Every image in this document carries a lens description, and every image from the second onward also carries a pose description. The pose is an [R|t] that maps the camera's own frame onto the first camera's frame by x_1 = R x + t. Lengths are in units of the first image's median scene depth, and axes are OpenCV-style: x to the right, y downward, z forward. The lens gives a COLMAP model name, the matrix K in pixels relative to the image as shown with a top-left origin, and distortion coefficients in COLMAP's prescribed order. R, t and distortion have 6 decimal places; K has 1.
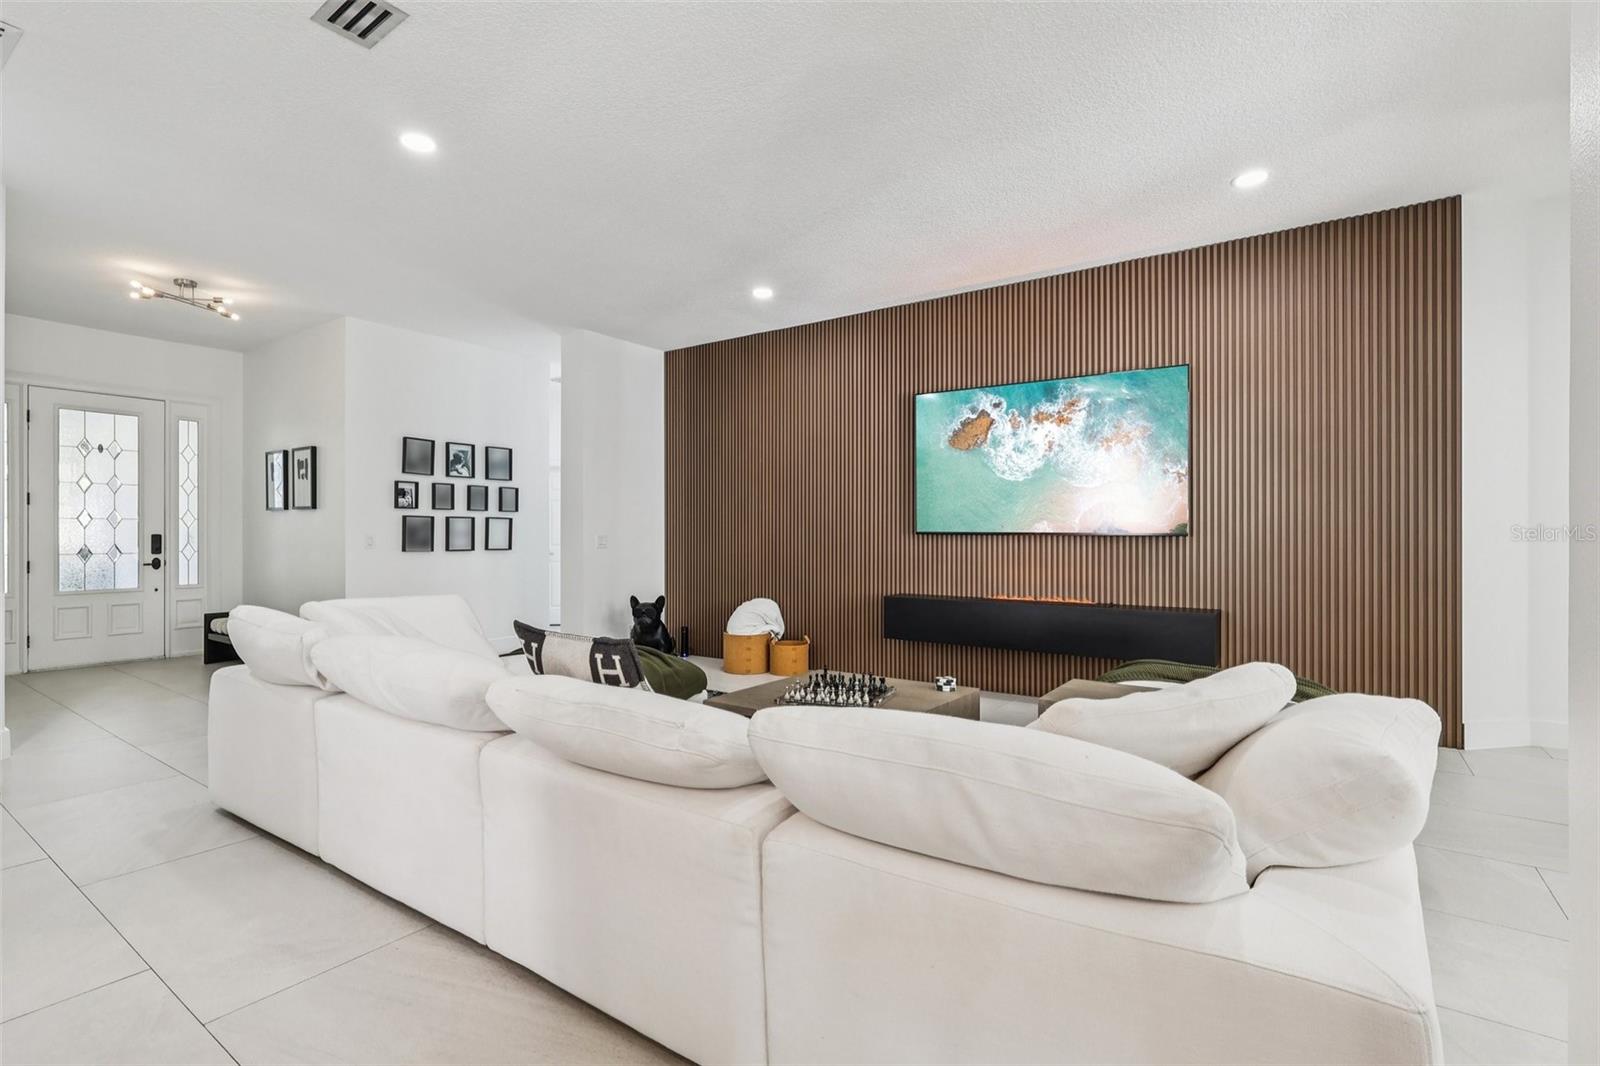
lens RADIAL K [[740.0, 0, 800.0], [0, 740.0, 533.0], [0, 0, 1]] dist [0.000018, 0.000185]
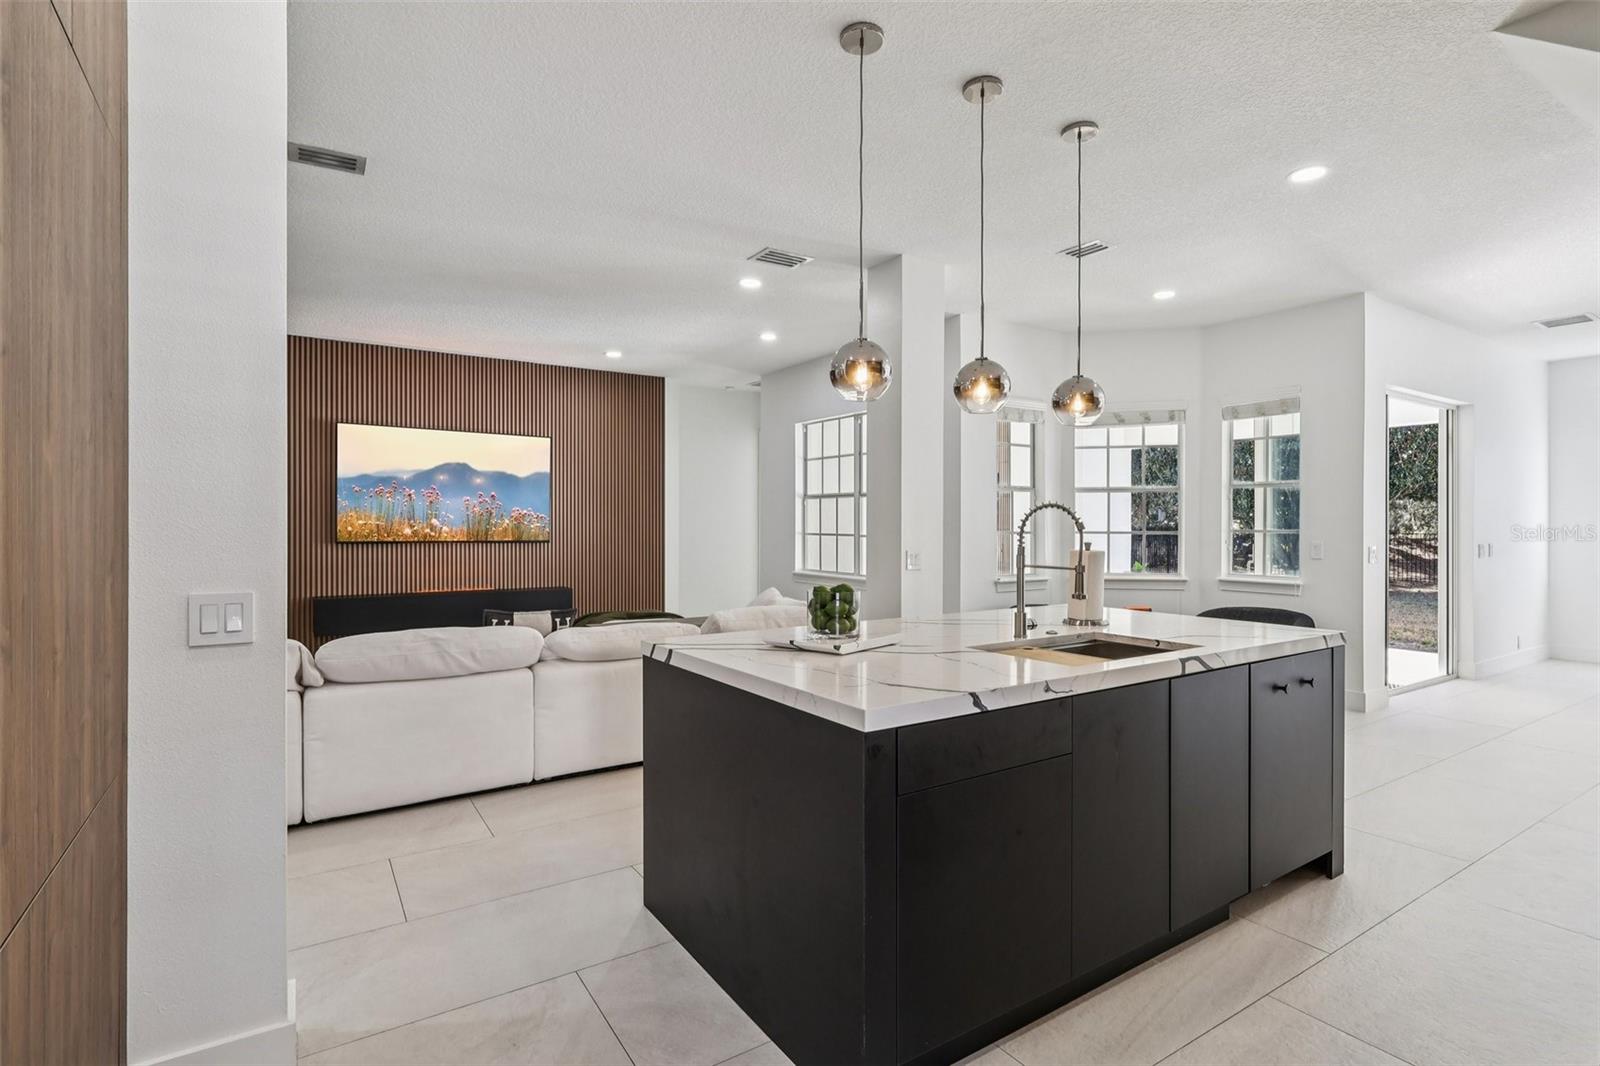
lens RADIAL K [[790.7, 0, 798.6], [0, 790.7, 534.2], [0, 0, 1]] dist [-0.000715, 0.000003]
pose [[0.371335, -0.007489, 0.928469, -0.617041], [-0.003996, 0.999945, 0.009663, -0.024009], [-0.928490, -0.007298, 0.371285, -0.104210]]
